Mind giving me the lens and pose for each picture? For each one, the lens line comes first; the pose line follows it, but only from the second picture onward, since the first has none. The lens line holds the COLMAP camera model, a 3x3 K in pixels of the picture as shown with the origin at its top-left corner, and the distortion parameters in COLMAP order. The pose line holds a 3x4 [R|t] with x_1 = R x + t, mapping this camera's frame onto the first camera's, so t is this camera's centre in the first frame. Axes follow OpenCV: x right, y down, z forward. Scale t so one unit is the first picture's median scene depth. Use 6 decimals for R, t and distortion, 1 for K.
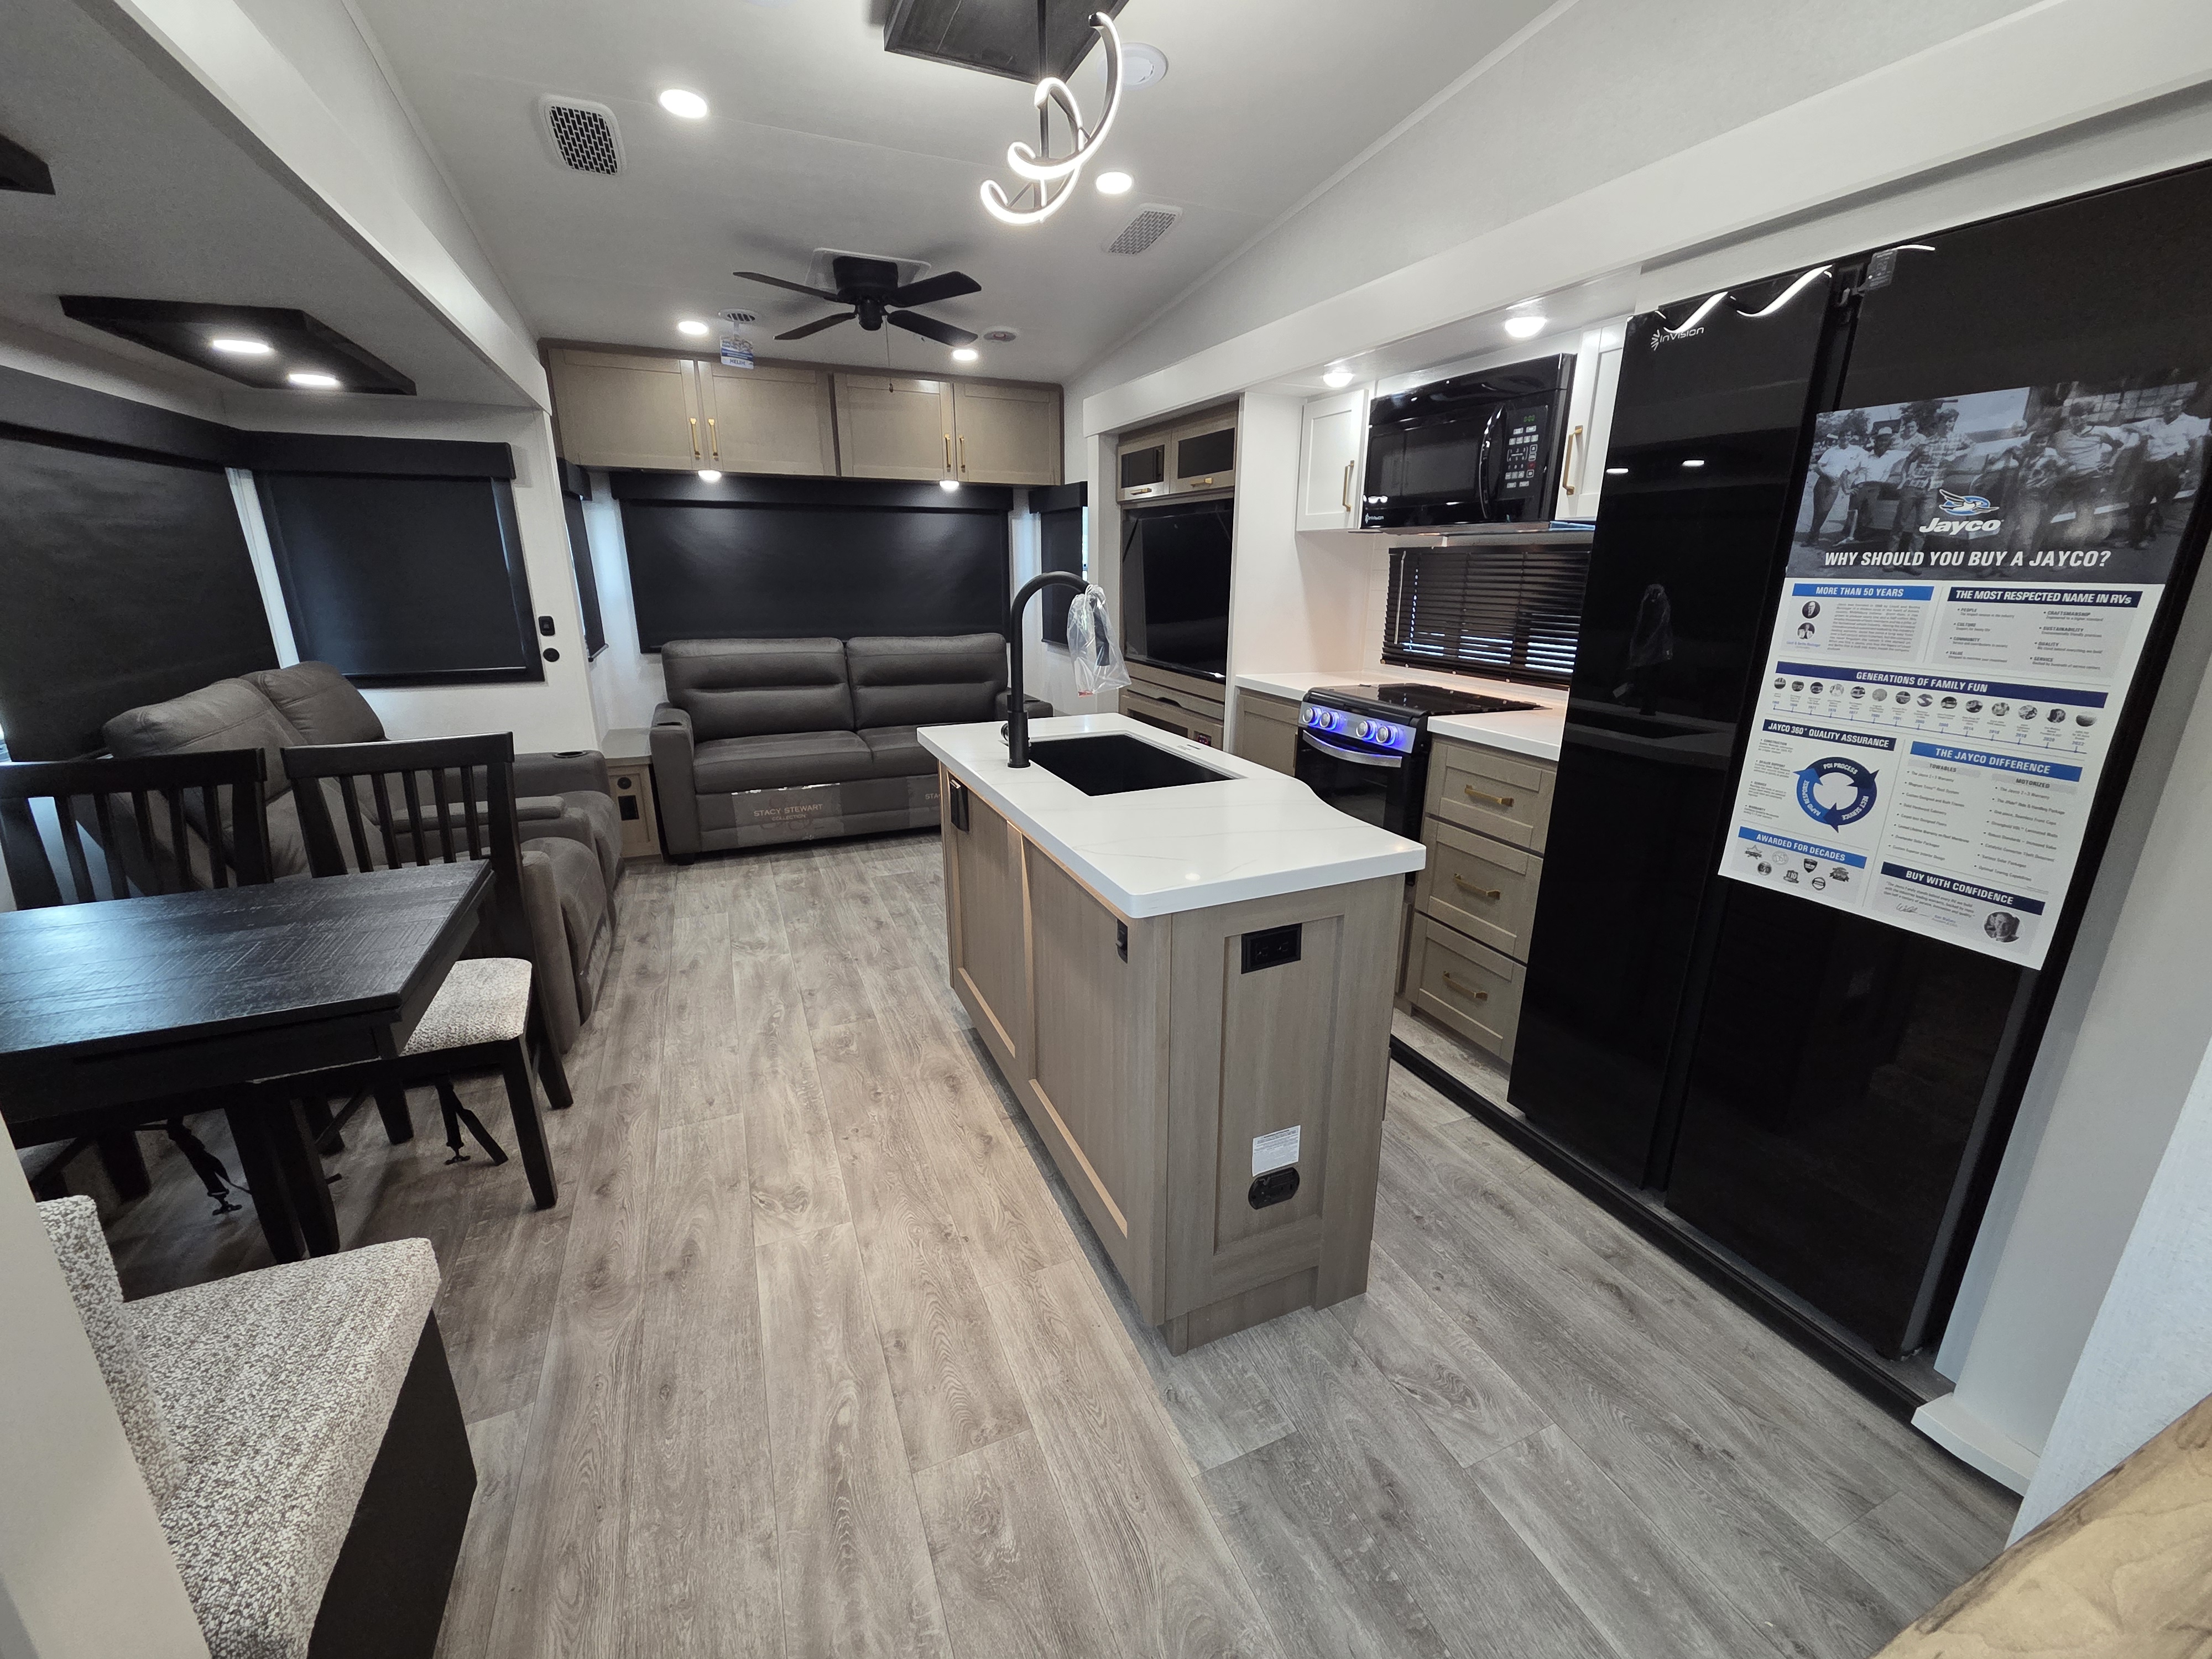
lens RADIAL K [[918.1, 0, 1099.1], [0, 918.1, 837.1], [0, 0, 1]] dist [0.004618, -0.002375]
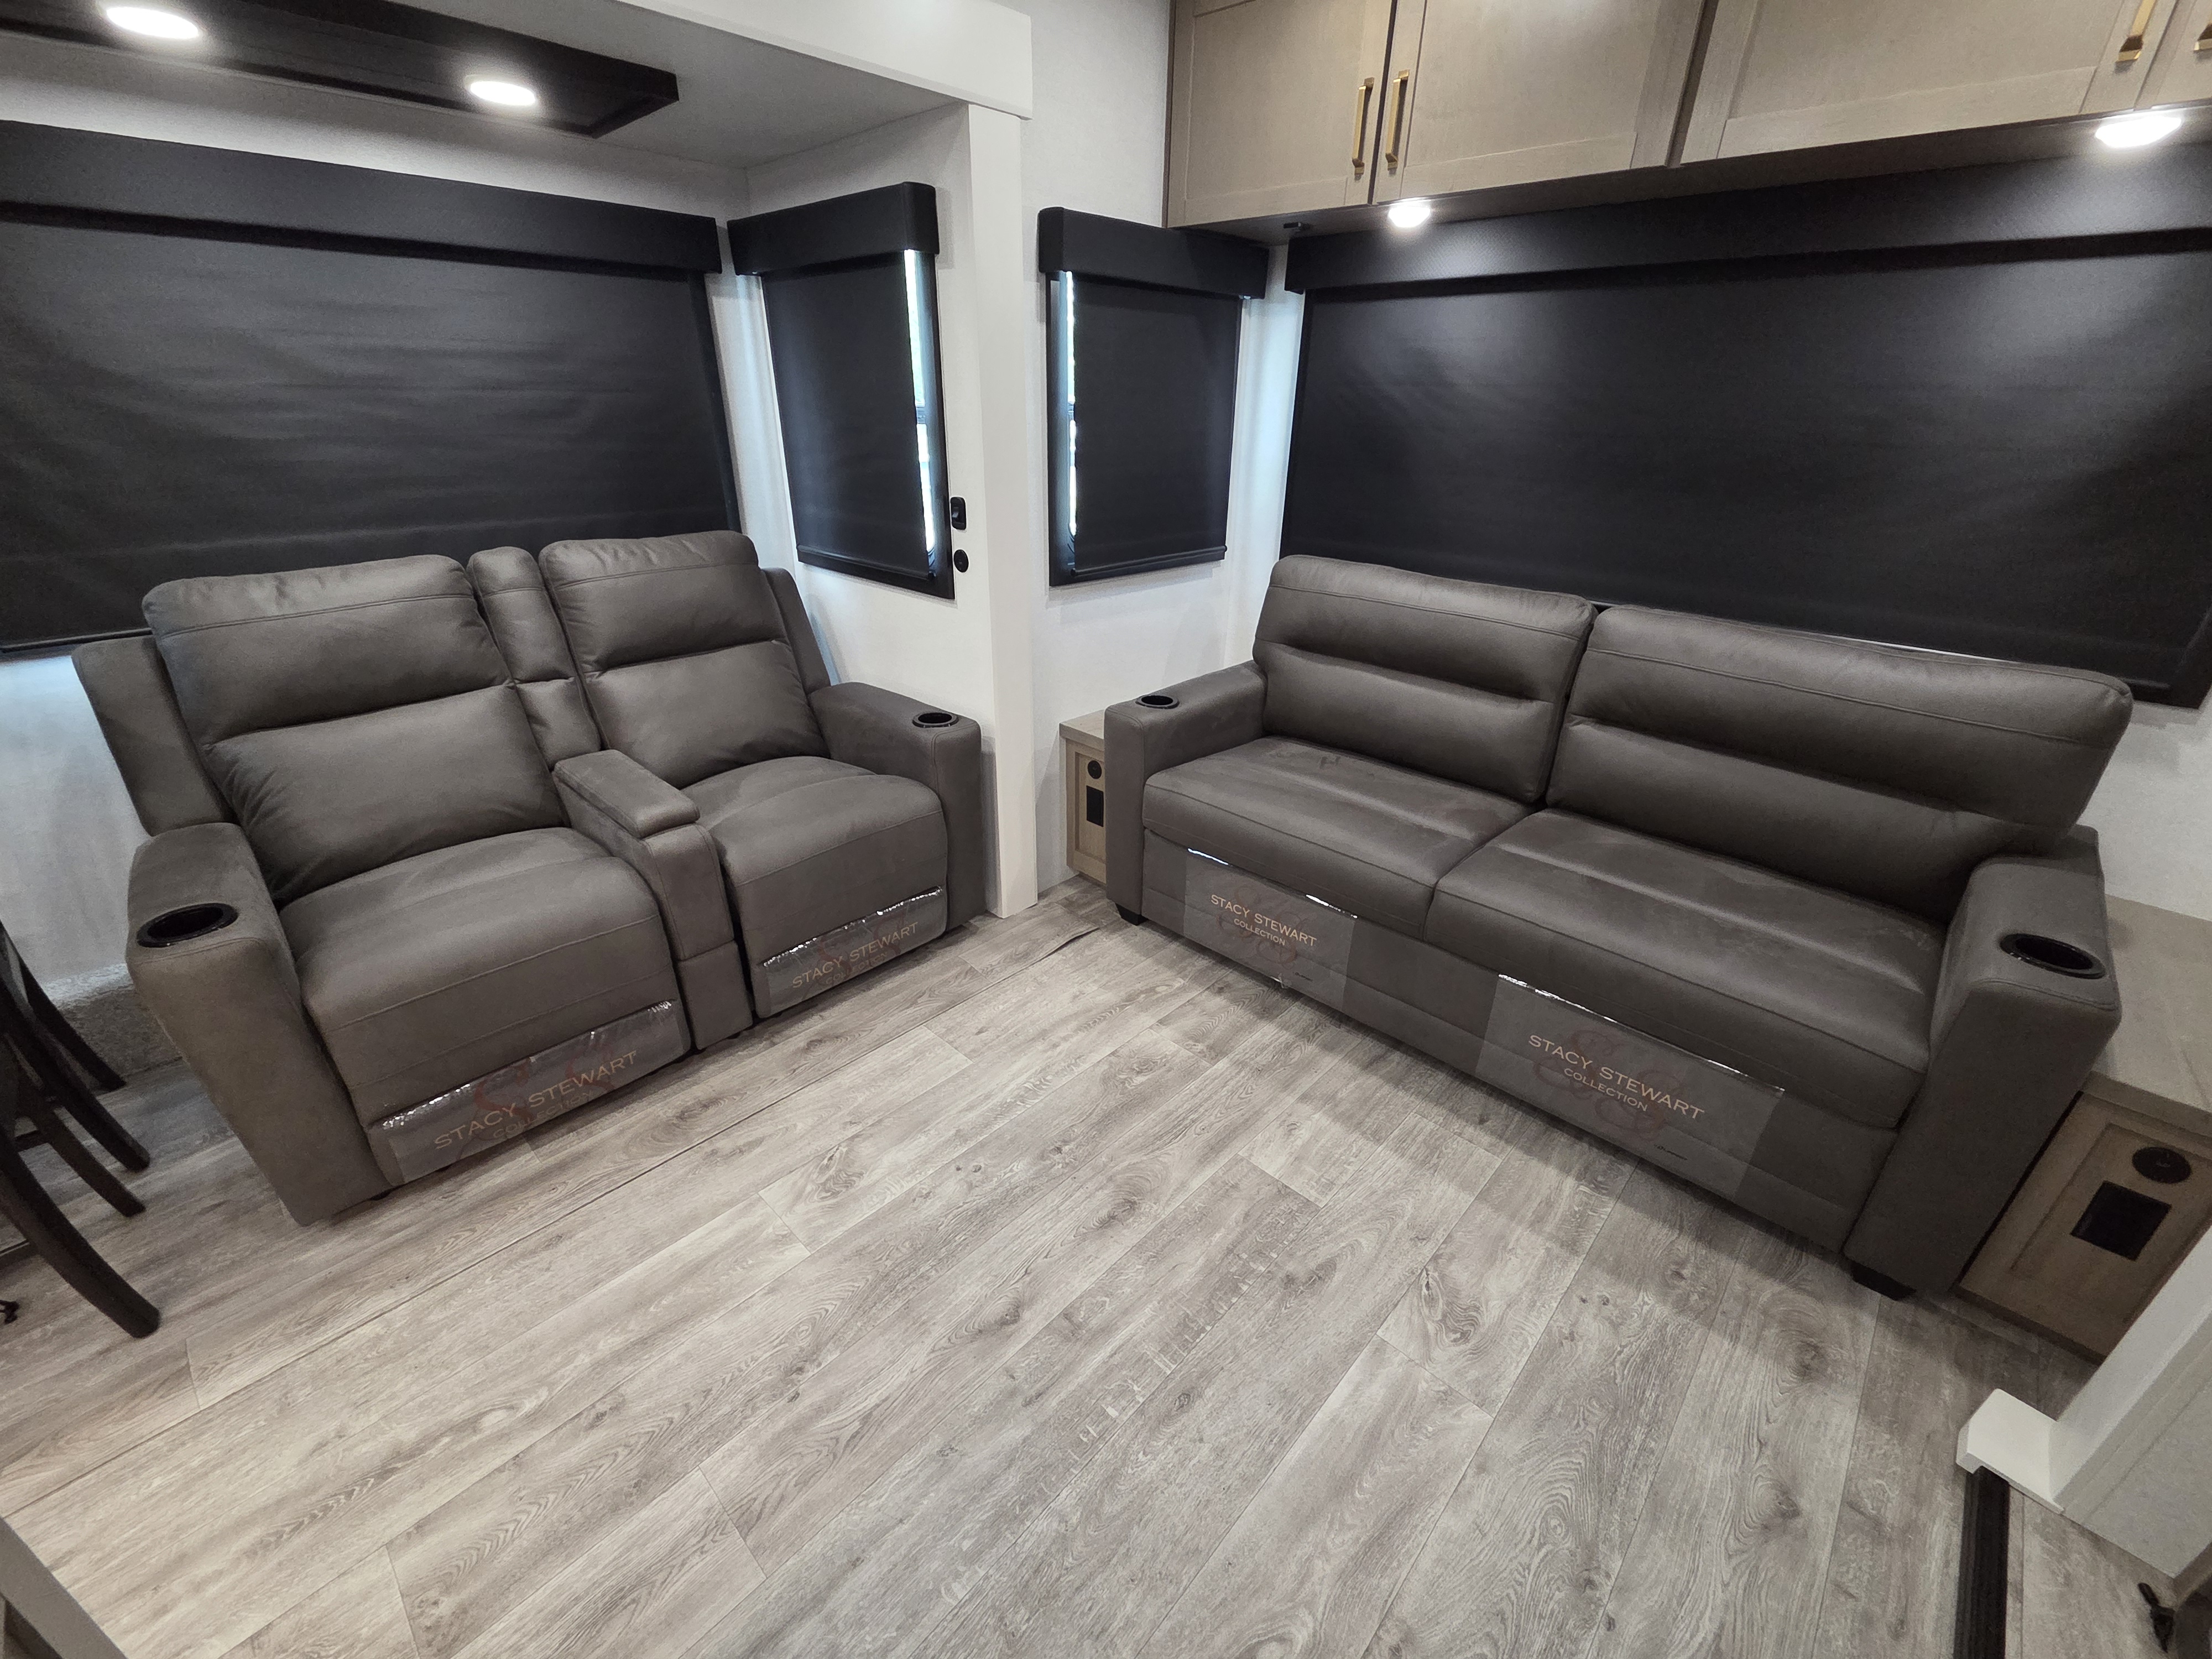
lens RADIAL K [[918.1, 0, 1107.2], [0, 918.1, 815.9], [0, 0, 1]] dist [0.004618, -0.002375]
pose [[0.399310, 0.384915, -0.832101, 0.036152], [-0.274588, 0.916146, 0.292024, -0.225181], [0.874730, 0.111877, 0.471519, 0.727614]]
